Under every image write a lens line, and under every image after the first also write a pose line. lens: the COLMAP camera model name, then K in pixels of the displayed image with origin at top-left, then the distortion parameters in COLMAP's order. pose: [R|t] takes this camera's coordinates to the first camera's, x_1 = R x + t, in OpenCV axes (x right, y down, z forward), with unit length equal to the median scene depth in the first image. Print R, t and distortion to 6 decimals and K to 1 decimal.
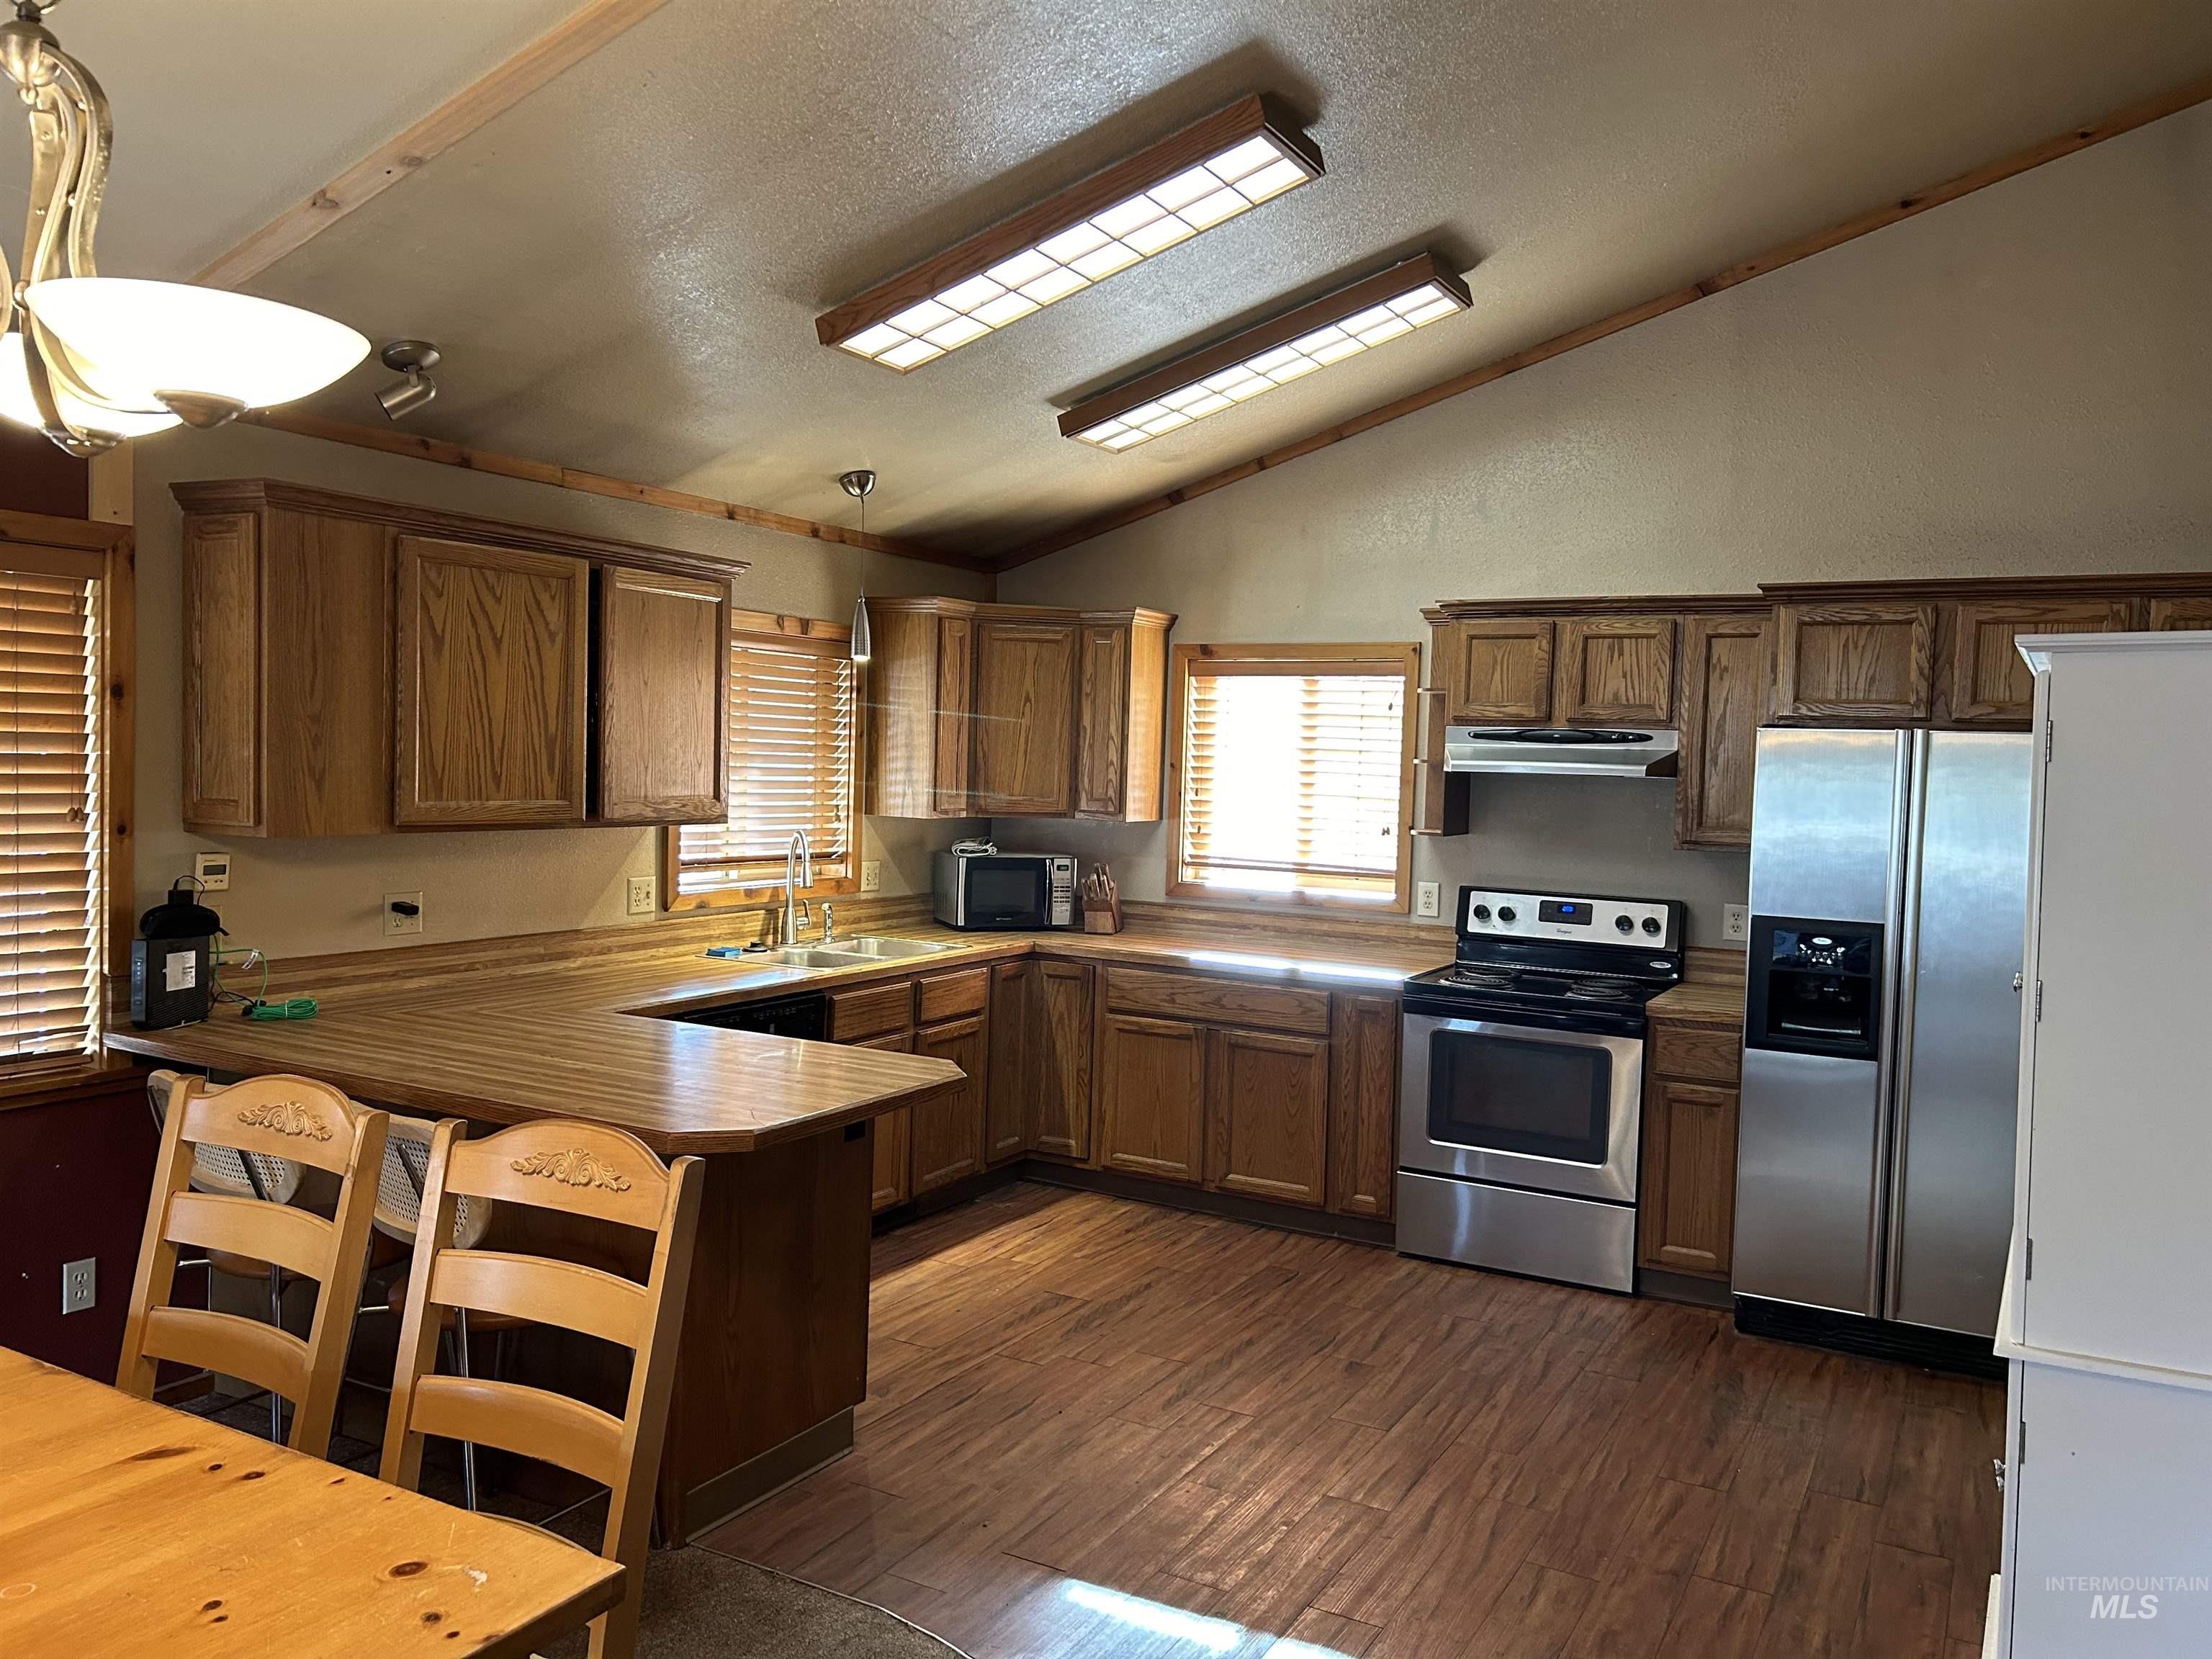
lens RADIAL K [[1650.2, 0, 1102.9], [0, 1650.2, 835.1], [0, 0, 1]] dist [0.047712, -0.033603]
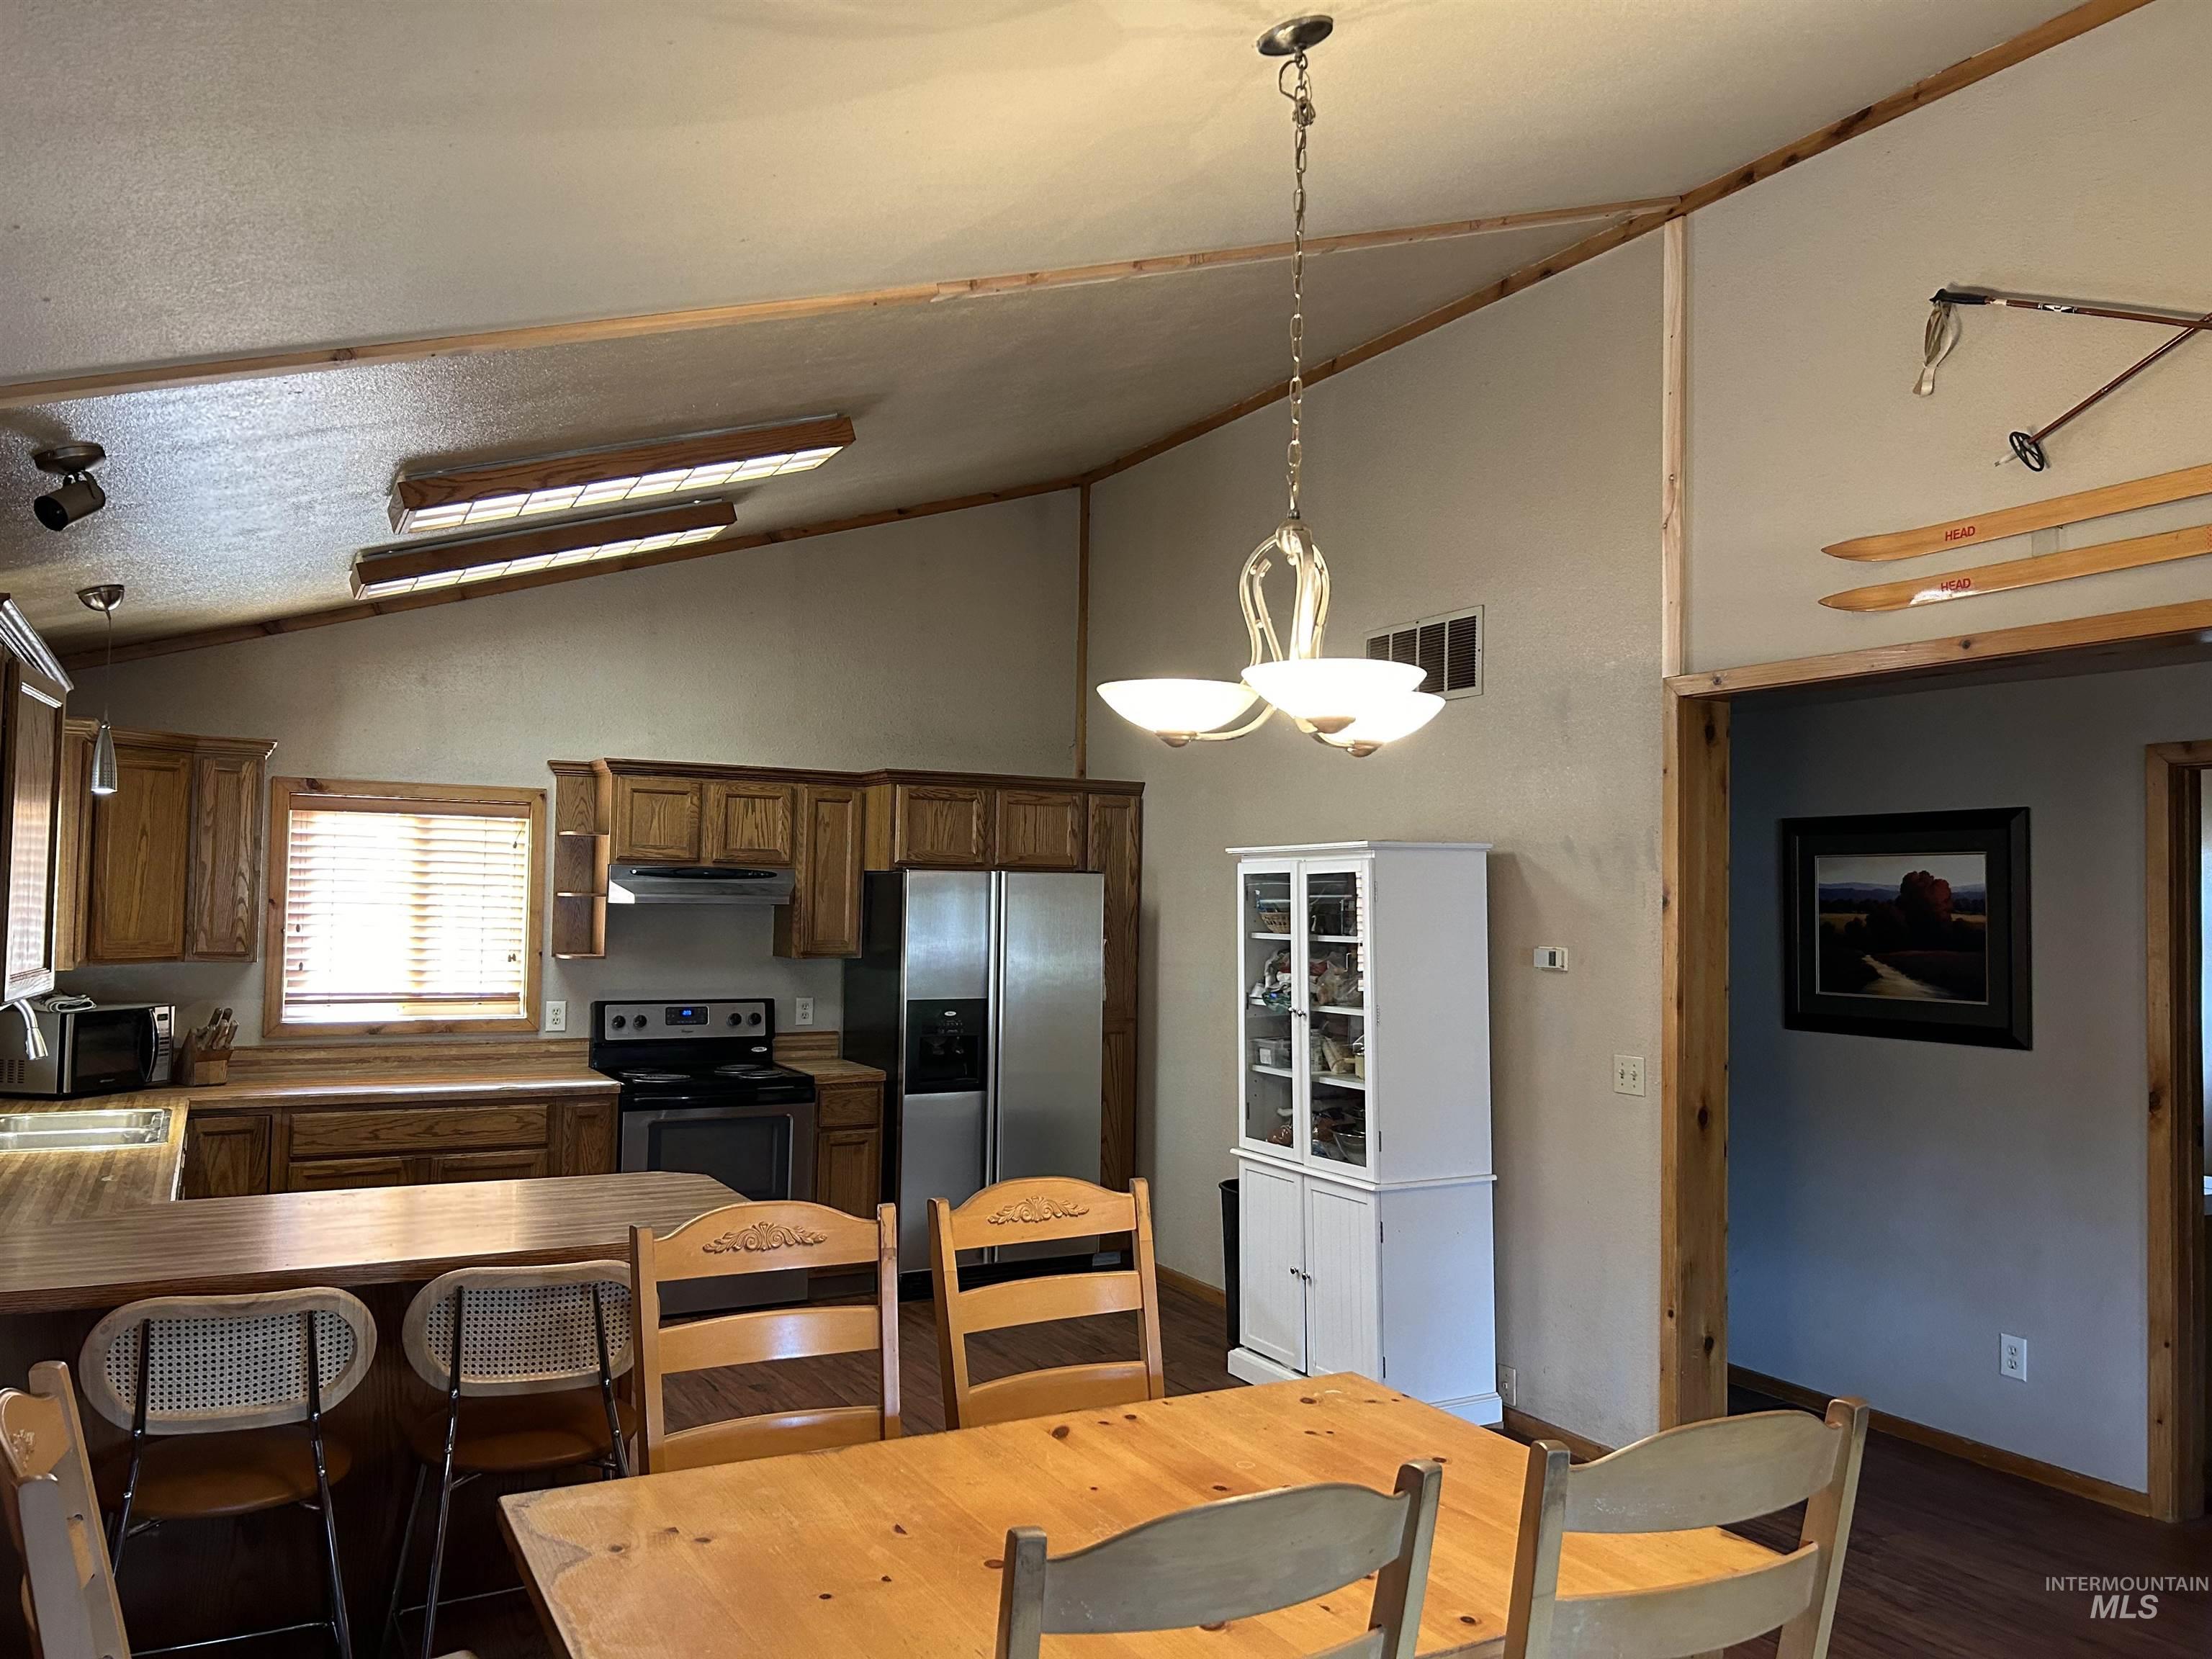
lens RADIAL K [[1650.2, 0, 1113.0], [0, 1650.2, 825.2], [0, 0, 1]] dist [0.047712, -0.033603]
pose [[0.524772, 0.019575, 0.851018, -0.572586], [0.042835, 0.997862, -0.049366, -0.019211], [-0.850165, 0.062359, 0.522811, 0.075363]]
